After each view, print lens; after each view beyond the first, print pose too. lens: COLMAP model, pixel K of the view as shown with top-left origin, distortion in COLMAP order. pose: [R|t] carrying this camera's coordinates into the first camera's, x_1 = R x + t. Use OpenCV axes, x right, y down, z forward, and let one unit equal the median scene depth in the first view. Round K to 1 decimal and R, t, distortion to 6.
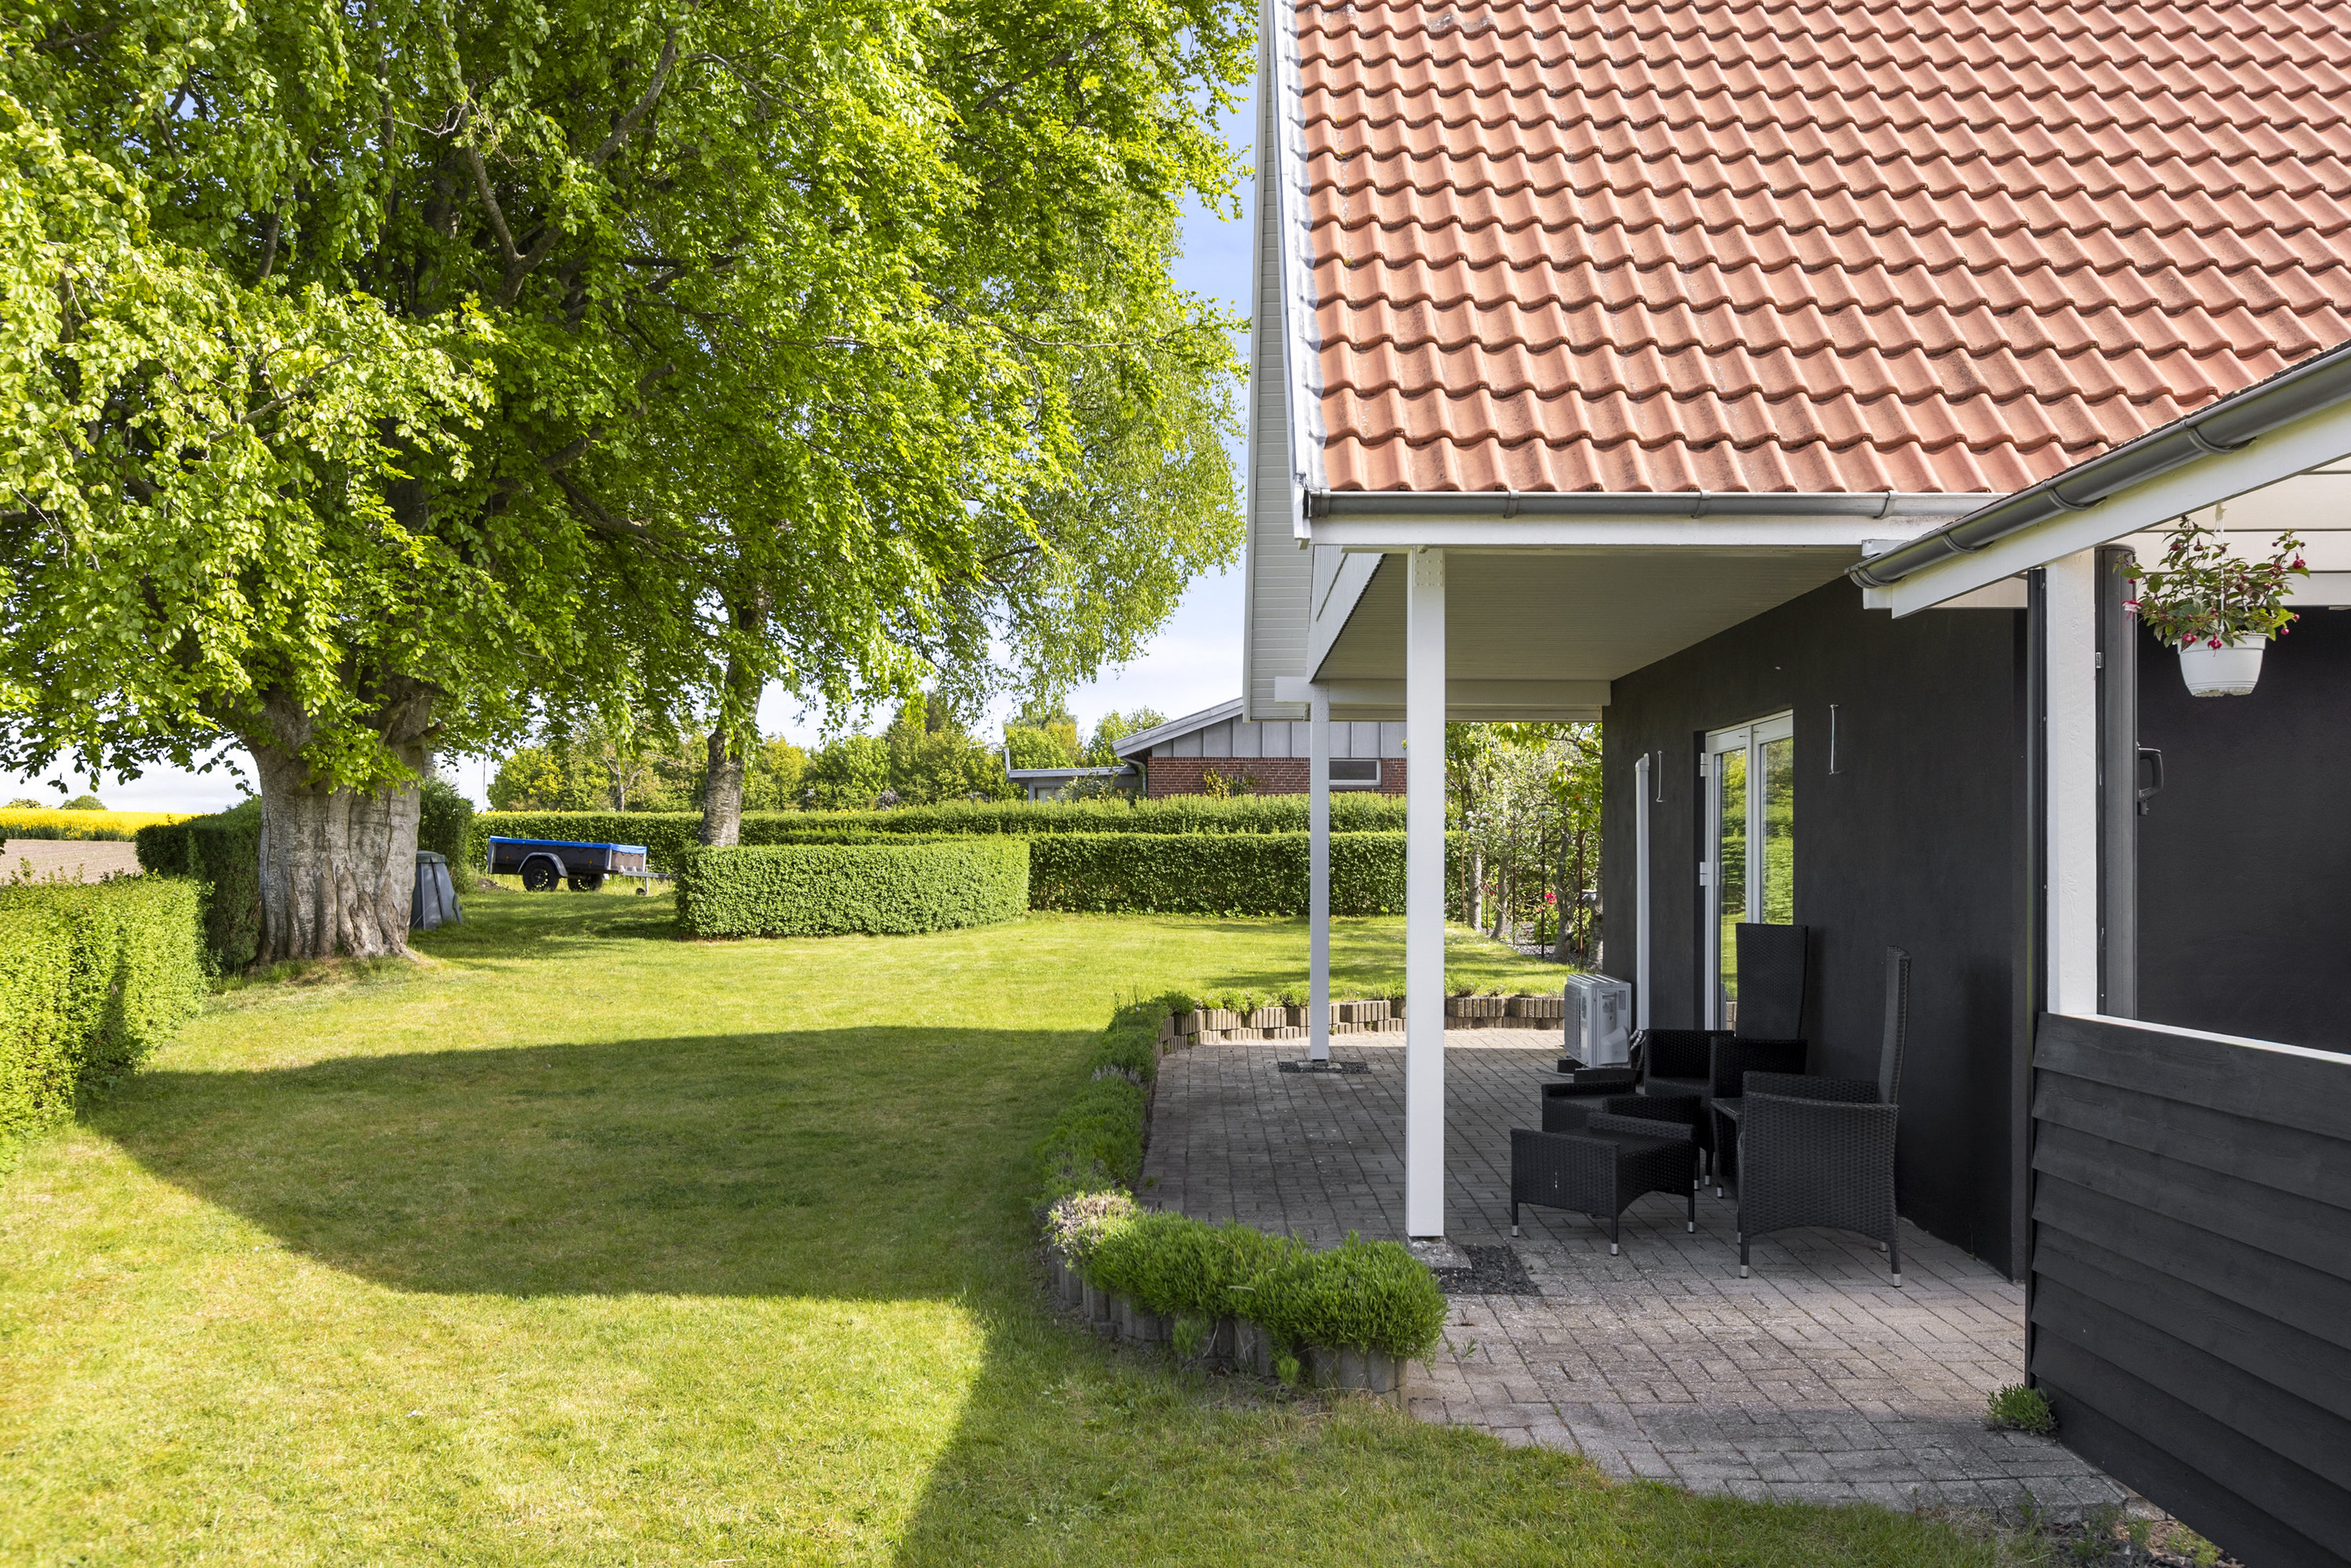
lens RADIAL K [[1899.0, 0, 1175.8], [0, 1899.0, 778.4], [0, 0, 1]] dist [0.000009, -0.000866]
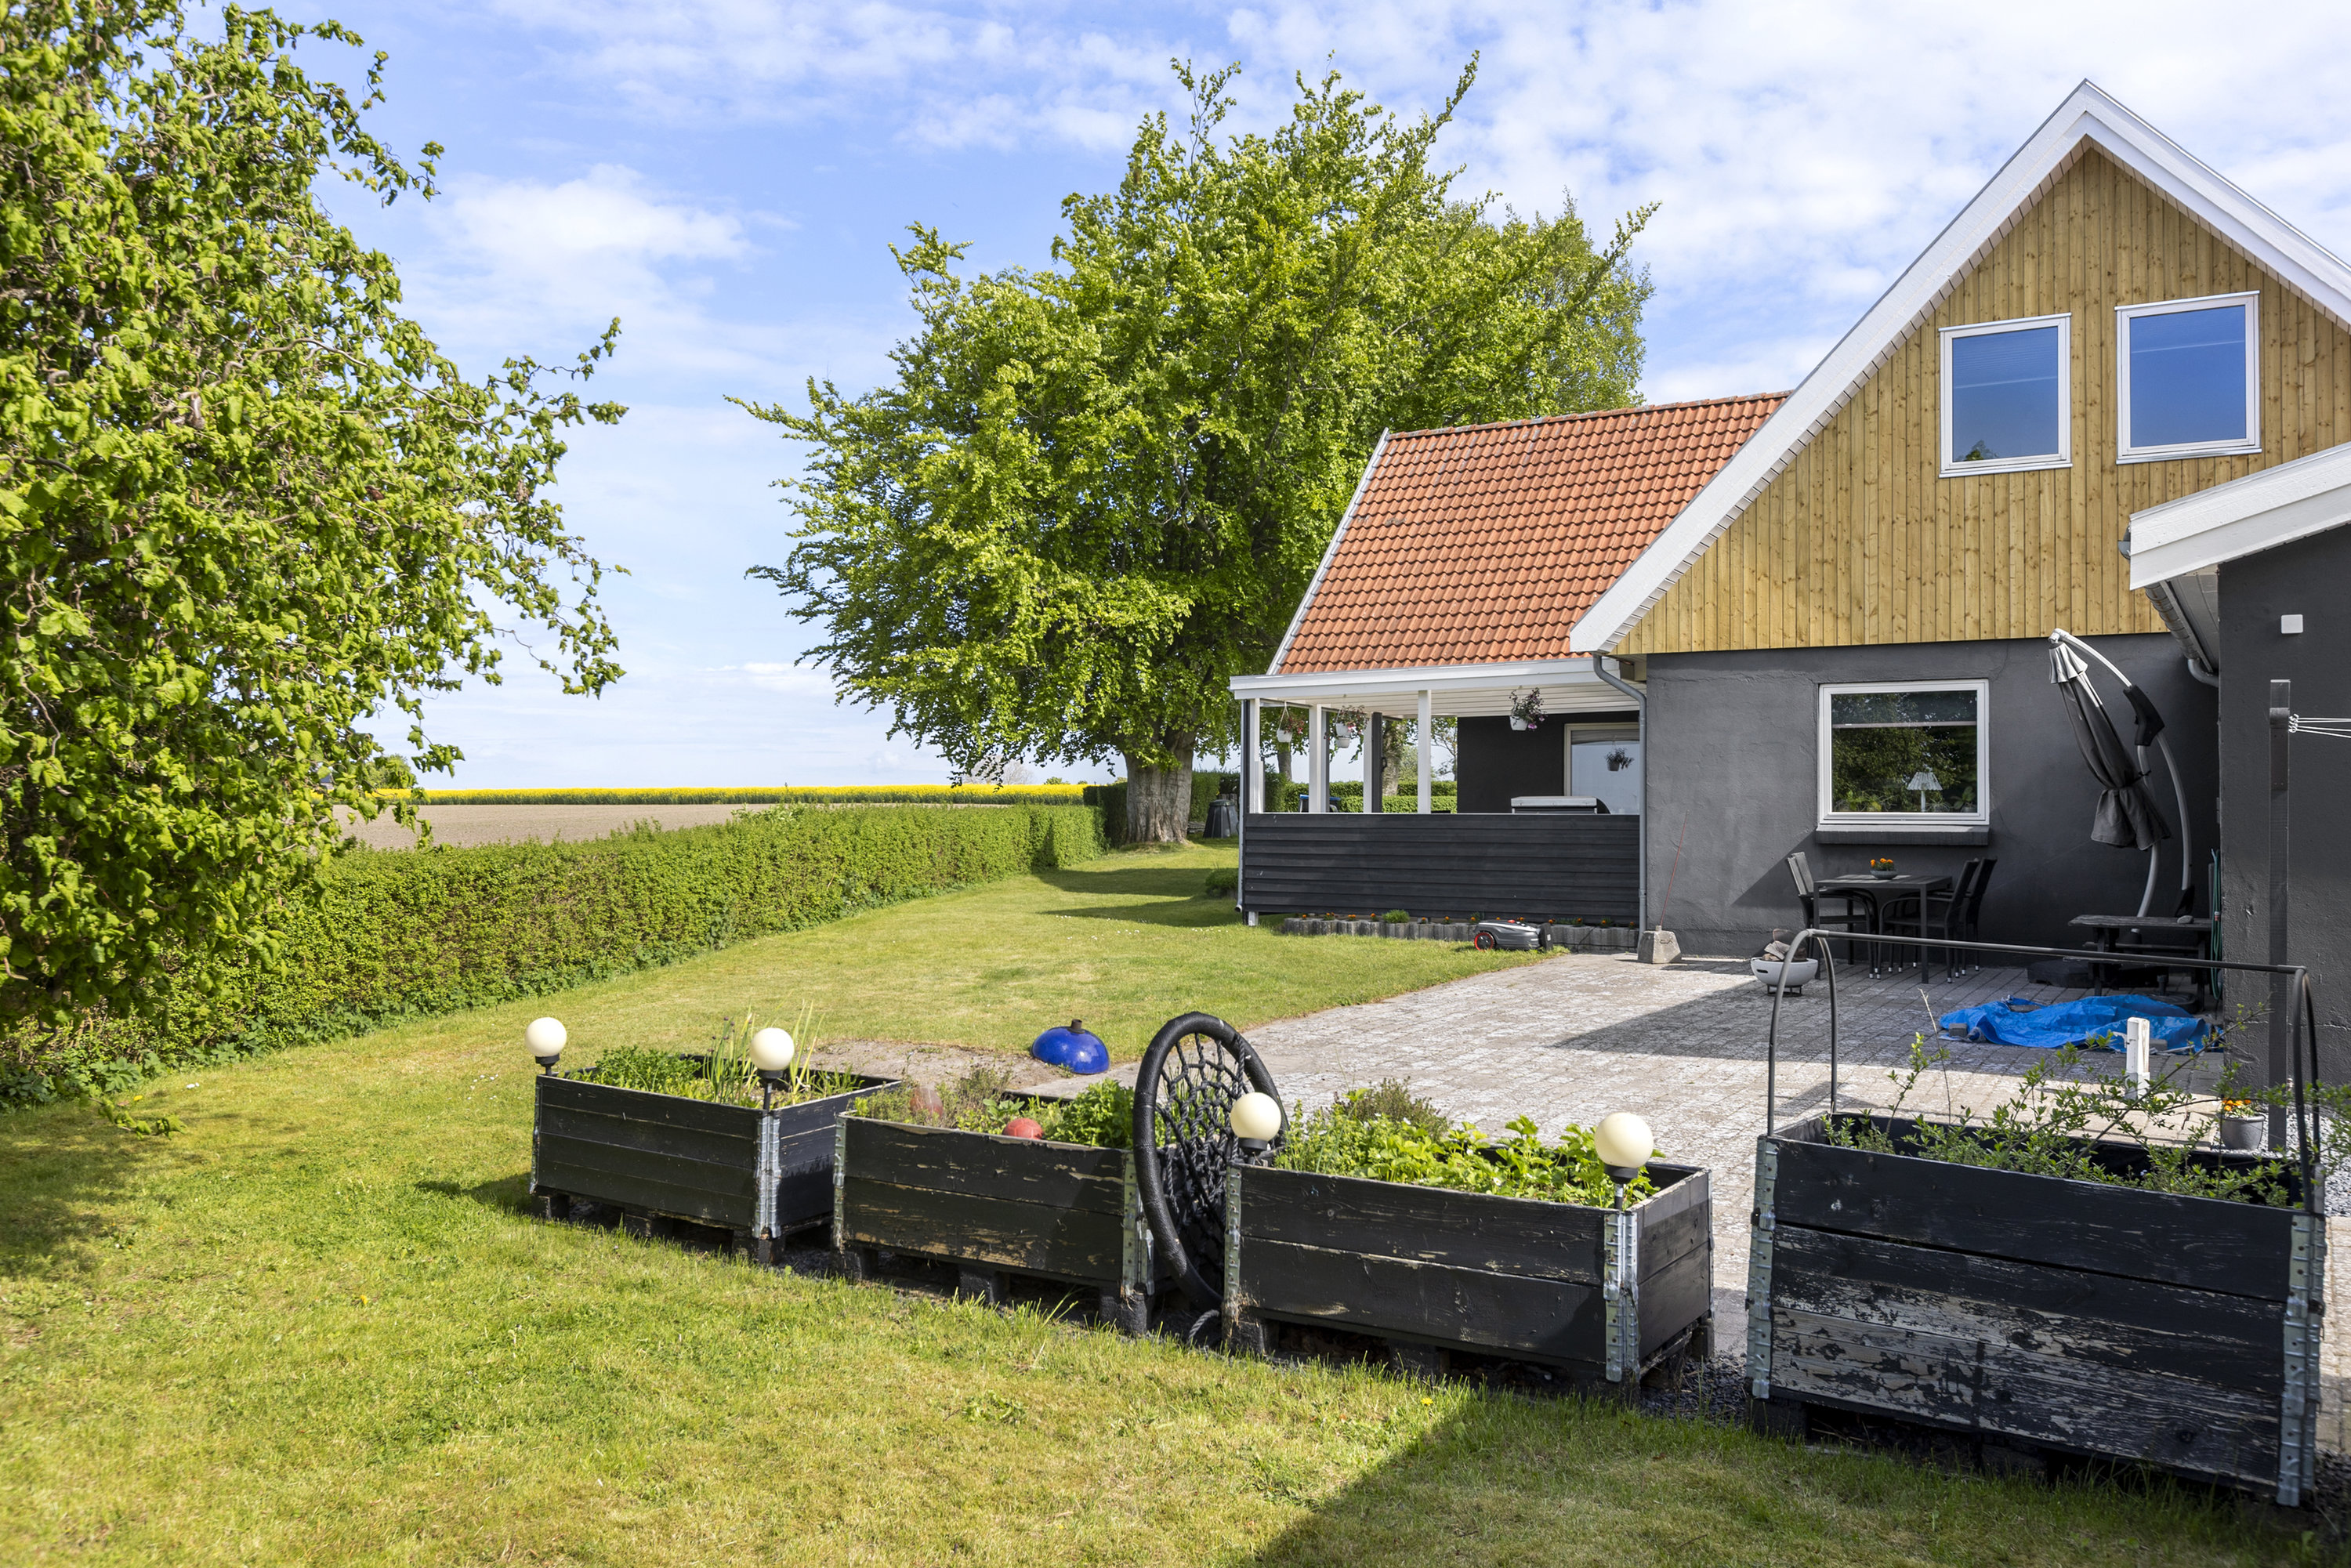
lens RADIAL K [[1814.6, 0, 1173.9], [0, 1814.6, 787.9], [0, 0, 1]] dist [-0.004966, -0.000836]
pose [[0.873637, -0.008254, -0.486508, 0.486574], [0.018846, 0.999680, 0.016882, -0.006118], [0.486213, -0.023918, 0.873513, -0.677317]]
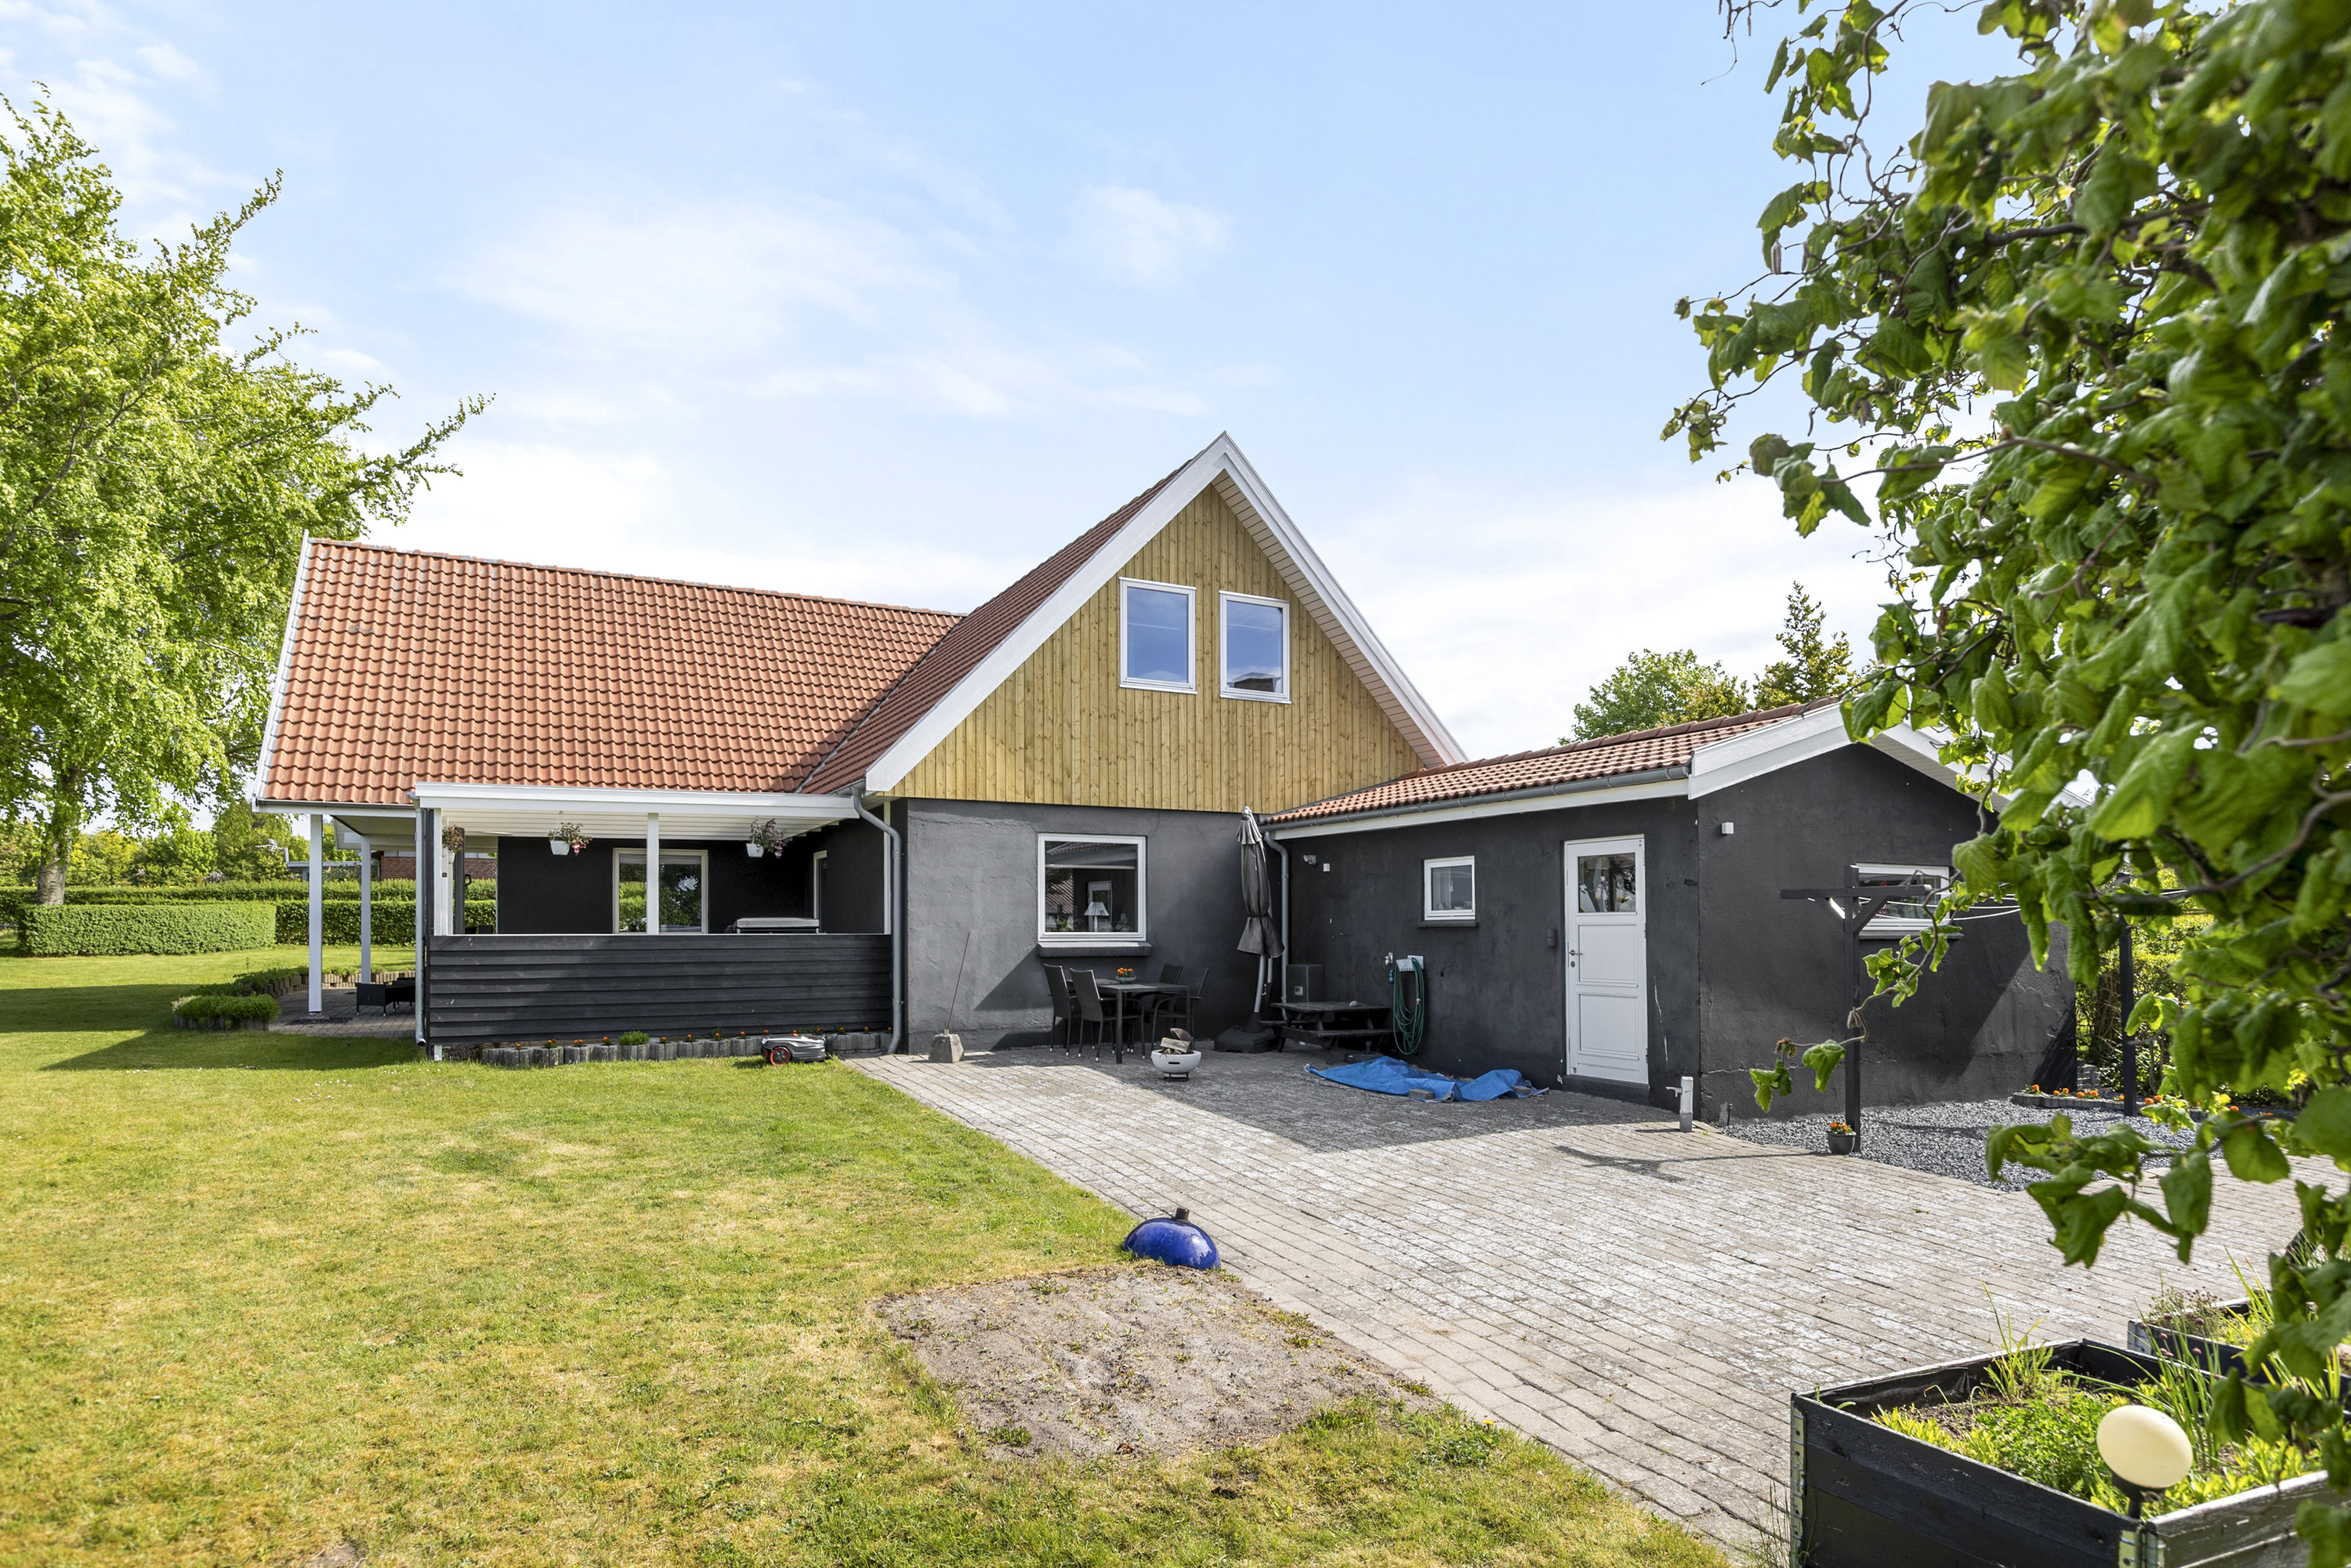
lens RADIAL K [[1297.8, 0, 1186.2], [0, 1297.8, 898.2], [0, 0, 1]] dist [-0.000489, -0.000578]
pose [[0.885877, 0.007291, 0.463863, 0.134357], [-0.017063, 0.999712, 0.016874, -0.009276], [-0.463606, -0.022863, 0.885746, -0.547841]]
